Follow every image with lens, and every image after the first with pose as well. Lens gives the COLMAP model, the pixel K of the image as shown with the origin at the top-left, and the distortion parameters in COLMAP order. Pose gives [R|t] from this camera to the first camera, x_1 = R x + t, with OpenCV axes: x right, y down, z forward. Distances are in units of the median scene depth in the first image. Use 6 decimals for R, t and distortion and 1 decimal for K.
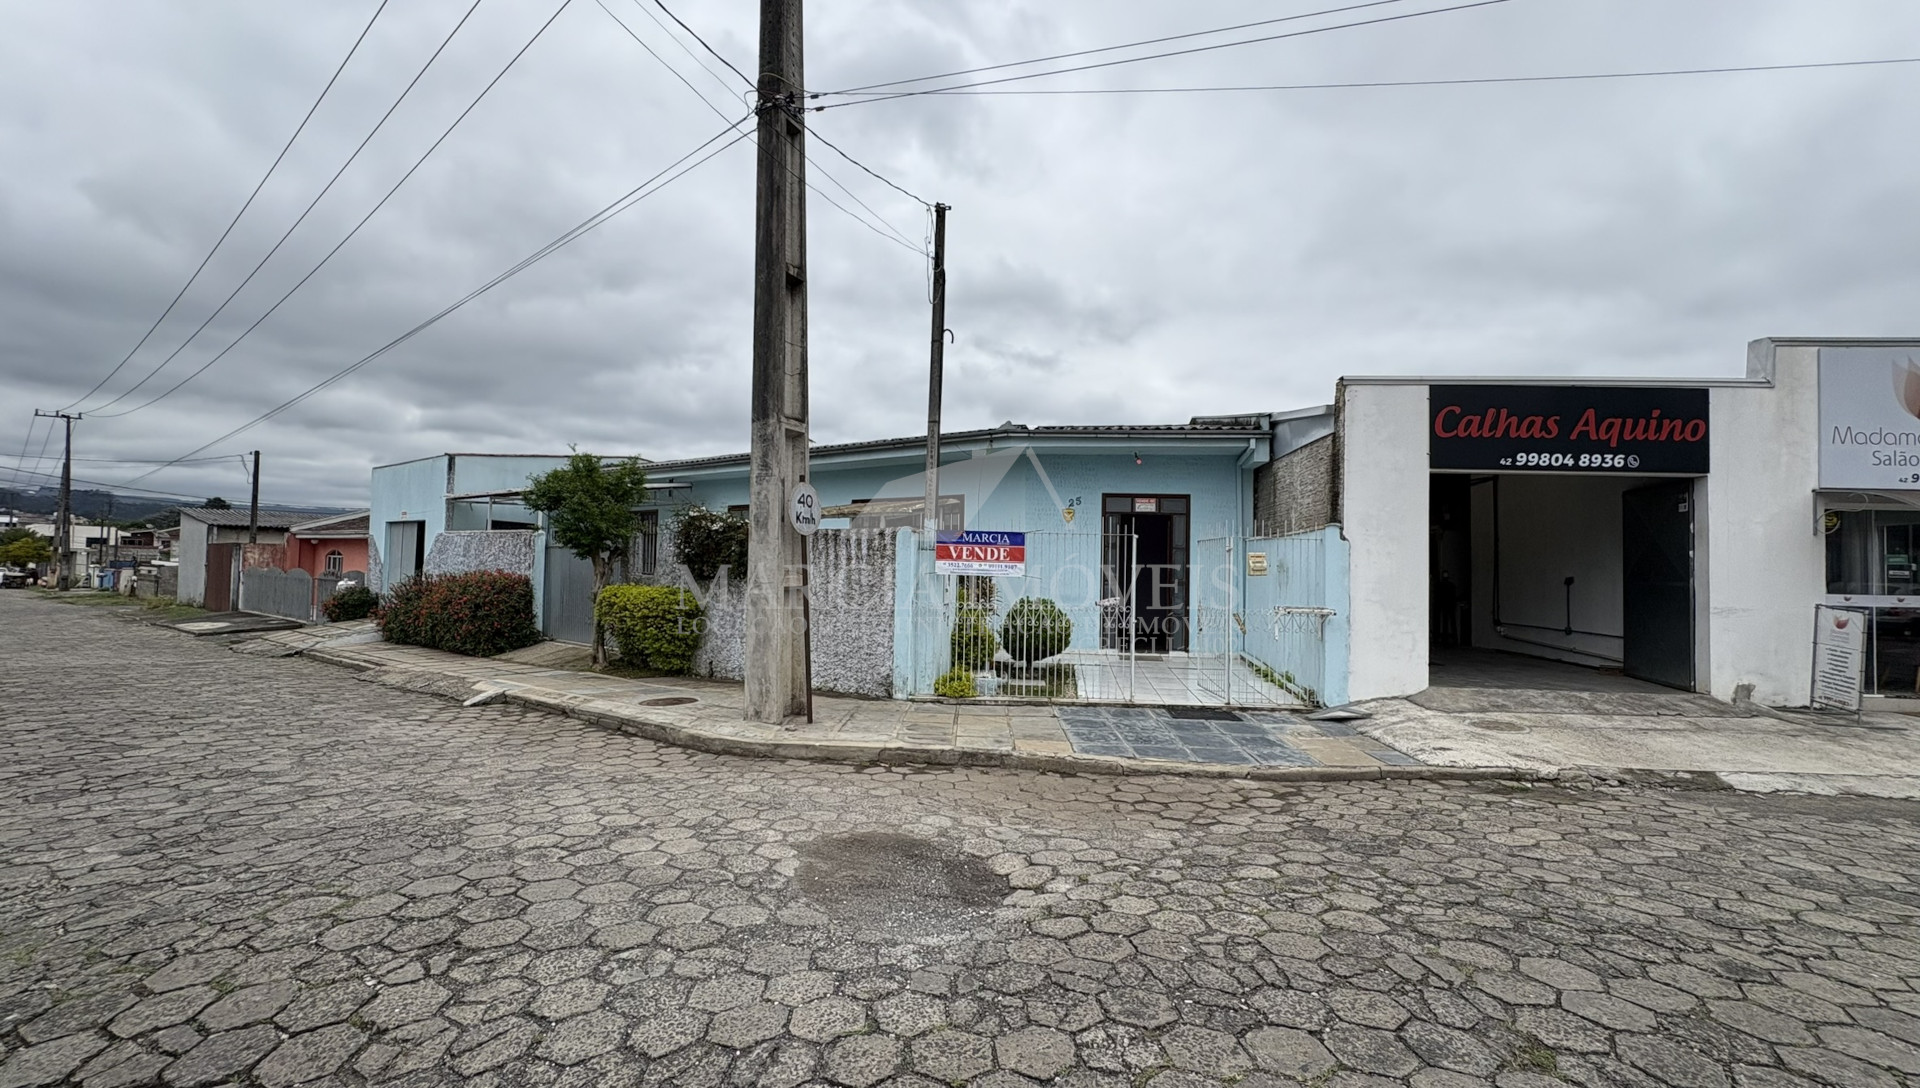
lens RADIAL K [[762.6, 0, 960.0], [0, 762.6, 544.0], [0, 0, 1]] dist [-0.001591, 0.000591]
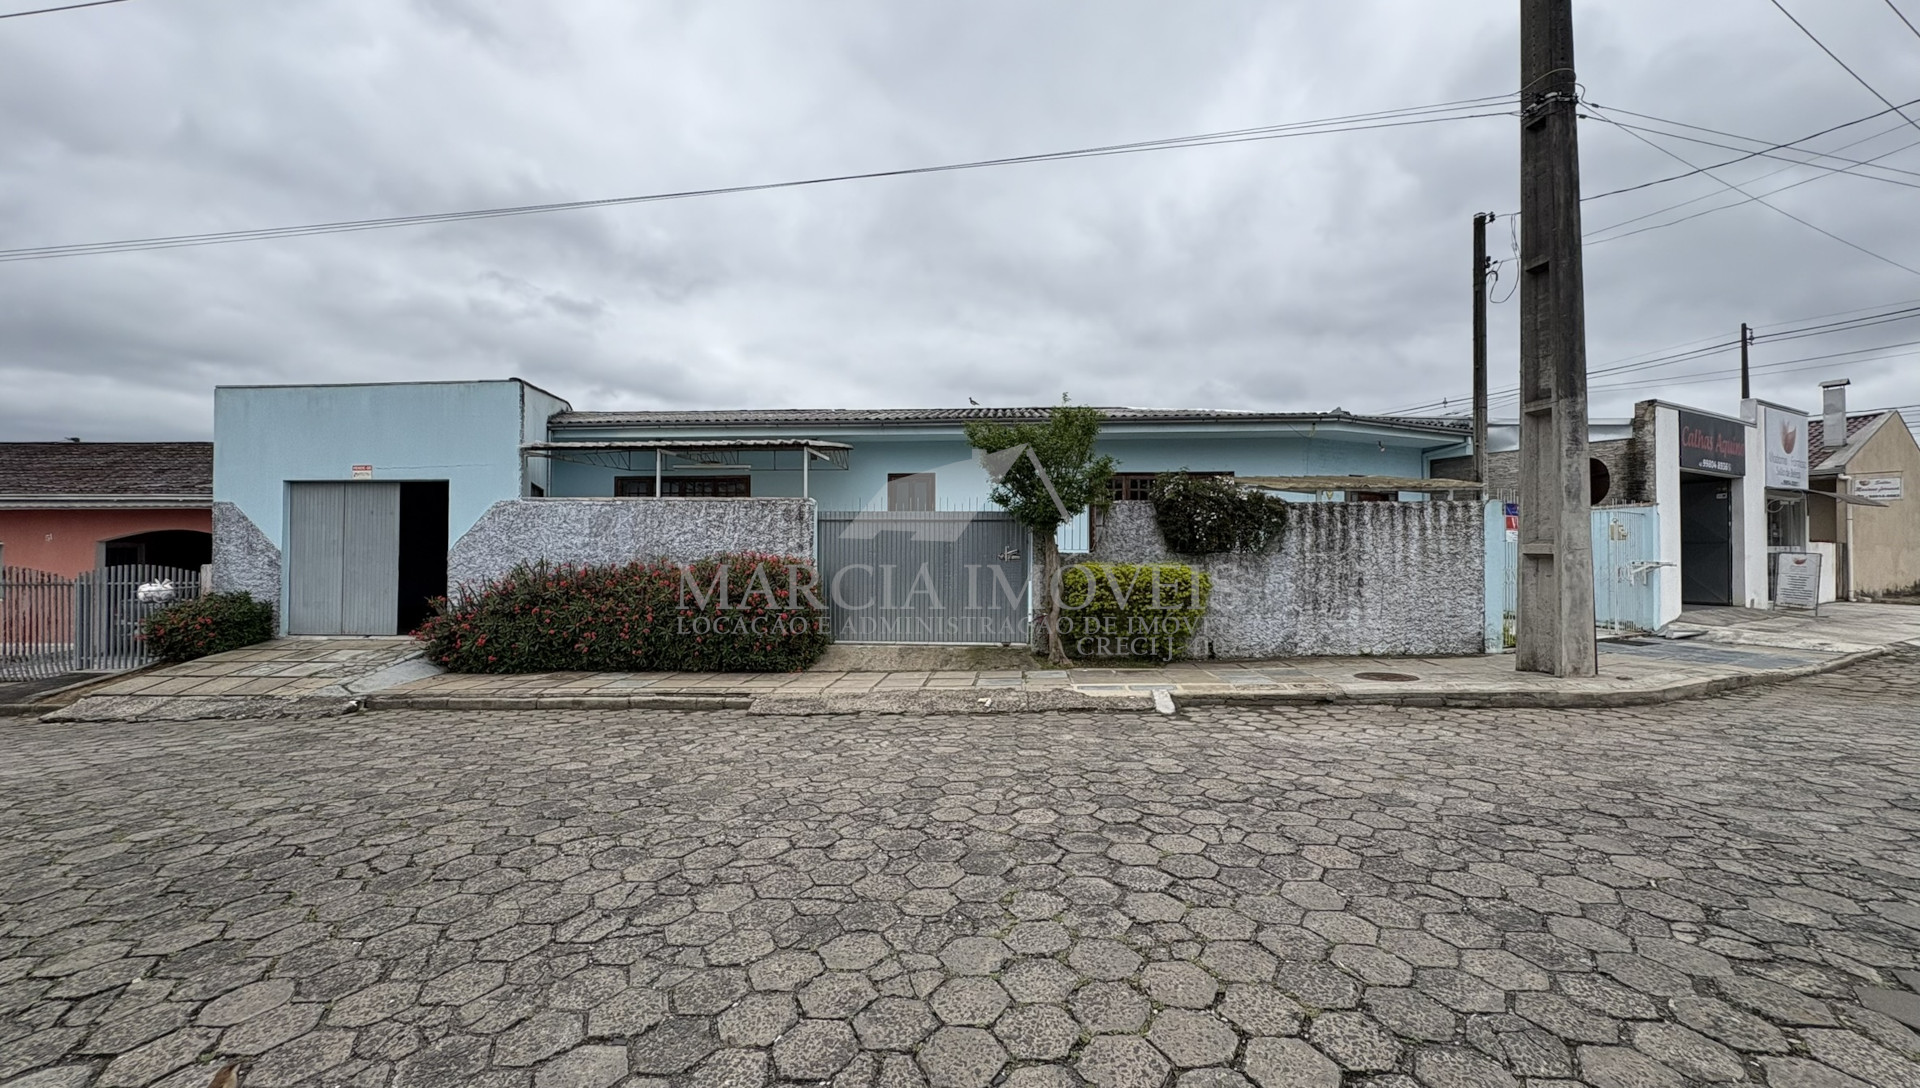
lens RADIAL K [[836.1, 0, 960.0], [0, 836.1, 544.0], [0, 0, 1]] dist [-0.001371, 0.000016]
pose [[0.828835, -0.013221, 0.559337, -1.361367], [0.003776, 0.999830, 0.018037, 0.016312], [-0.559480, -0.012838, 0.828744, 0.399669]]
